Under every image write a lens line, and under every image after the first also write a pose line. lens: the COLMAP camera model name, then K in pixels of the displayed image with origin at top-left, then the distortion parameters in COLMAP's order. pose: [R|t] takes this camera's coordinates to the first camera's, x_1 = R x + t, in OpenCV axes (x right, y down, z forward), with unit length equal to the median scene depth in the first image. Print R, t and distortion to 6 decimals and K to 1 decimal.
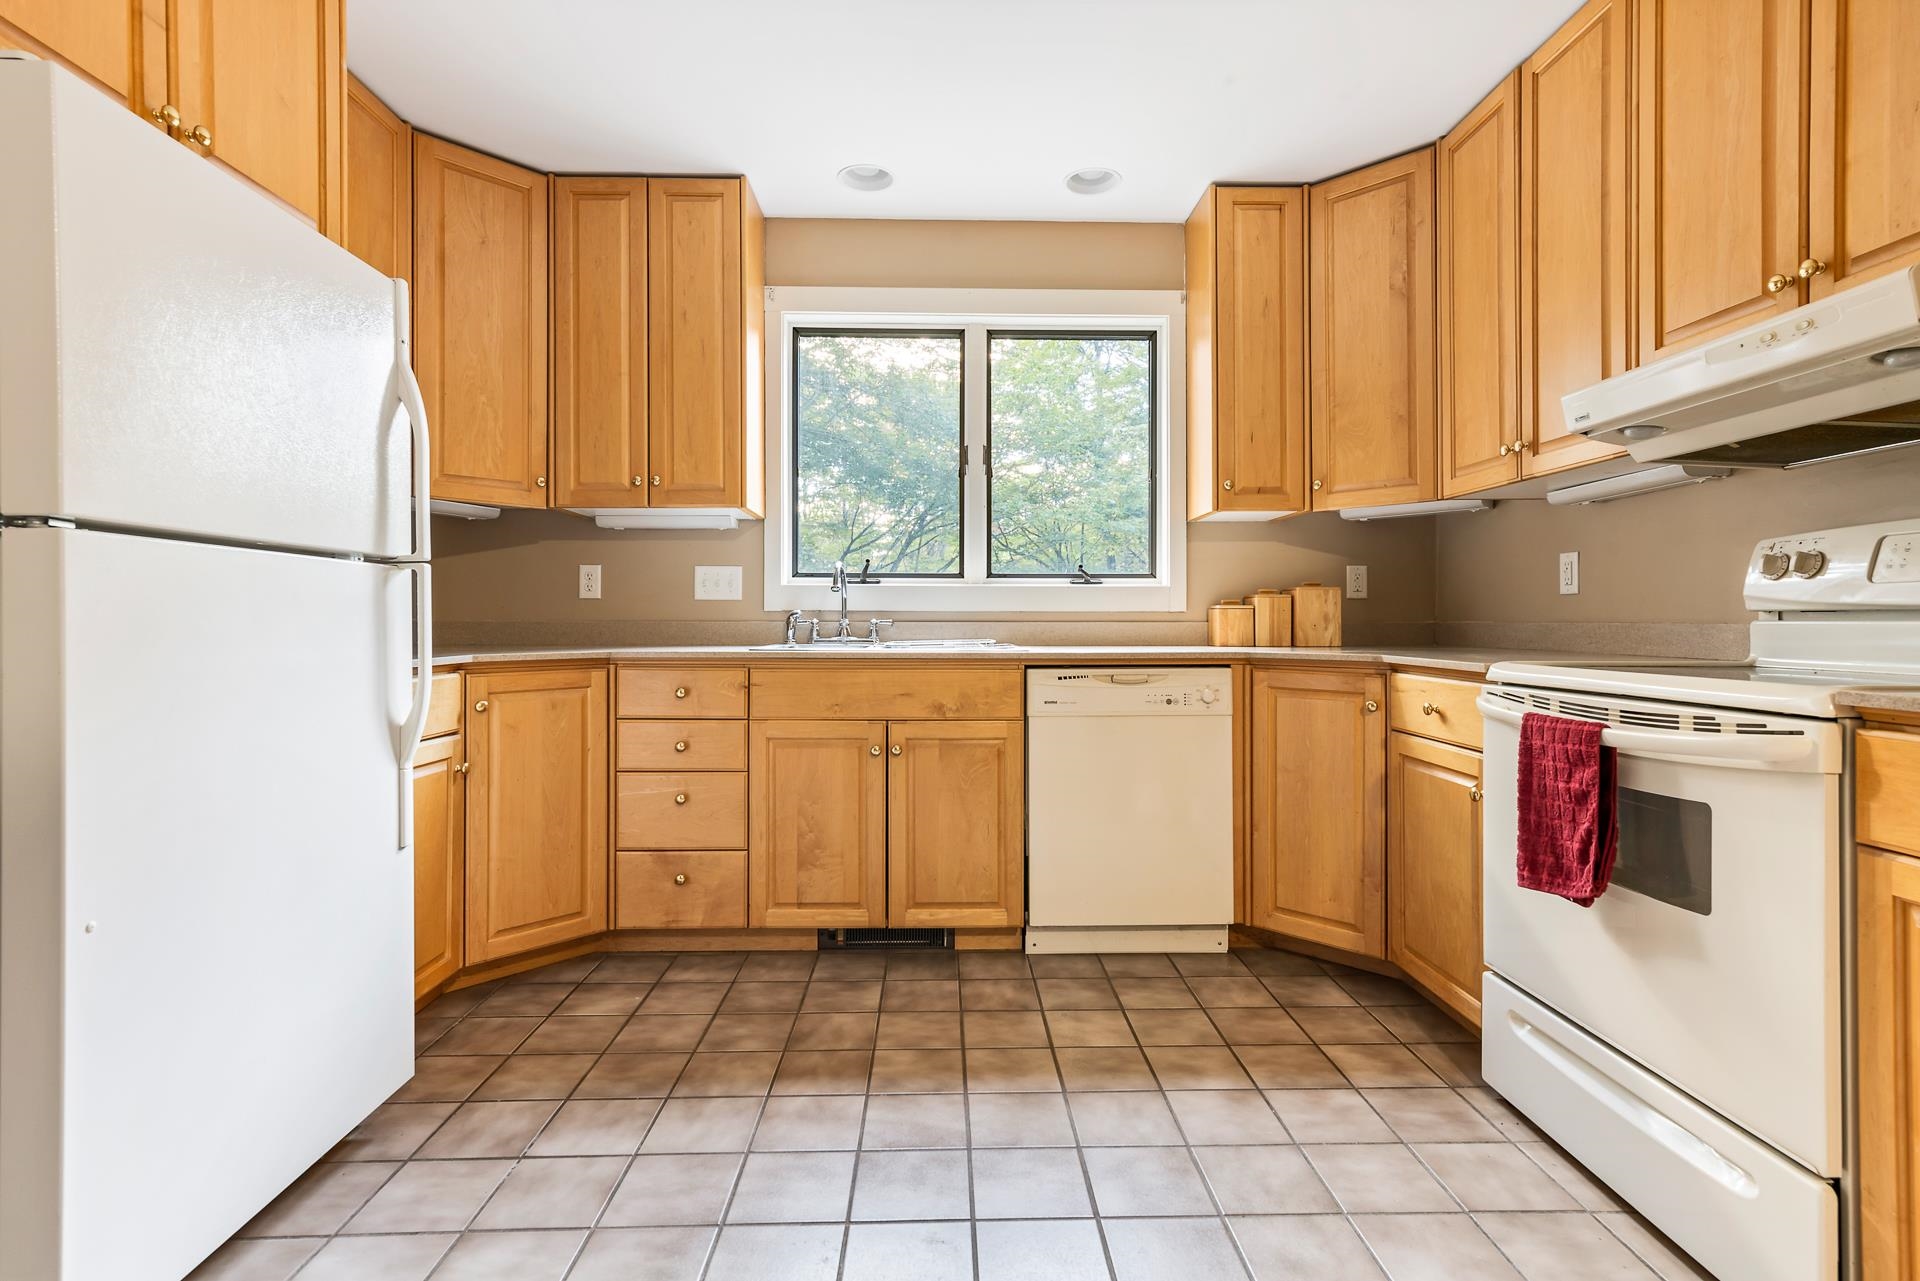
lens RADIAL K [[961.2, 0, 953.2], [0, 961.2, 621.0], [0, 0, 1]] dist [0.016300, 0.004086]
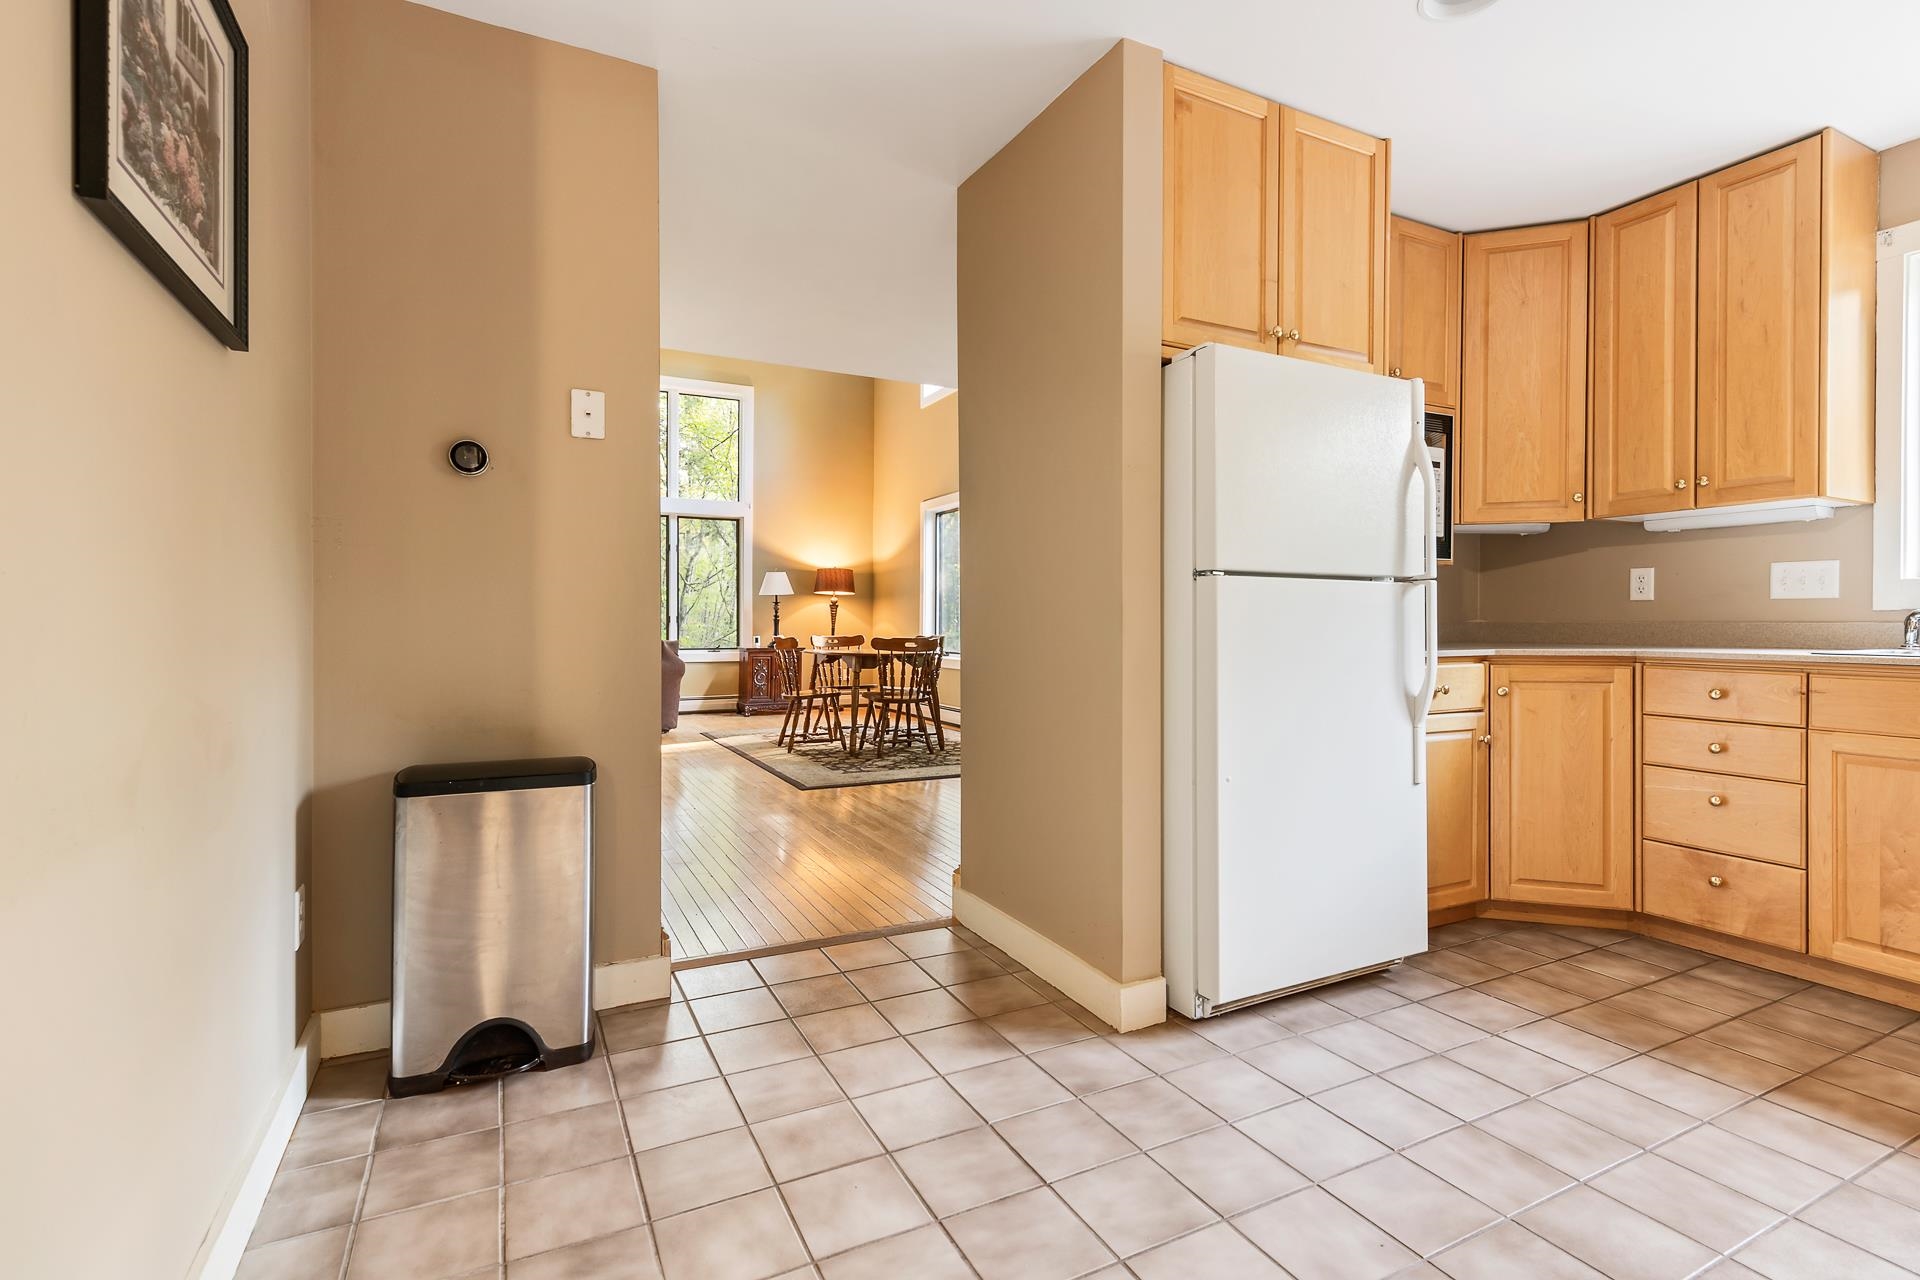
lens RADIAL K [[902.3, 0, 957.0], [0, 902.3, 628.4], [0, 0, 1]] dist [-0.003287, -0.000199]
pose [[0.446397, 0.007759, -0.894802, 0.201016], [0.000316, 0.999961, 0.008829, -0.001992], [0.894835, -0.004224, 0.446377, -0.118688]]
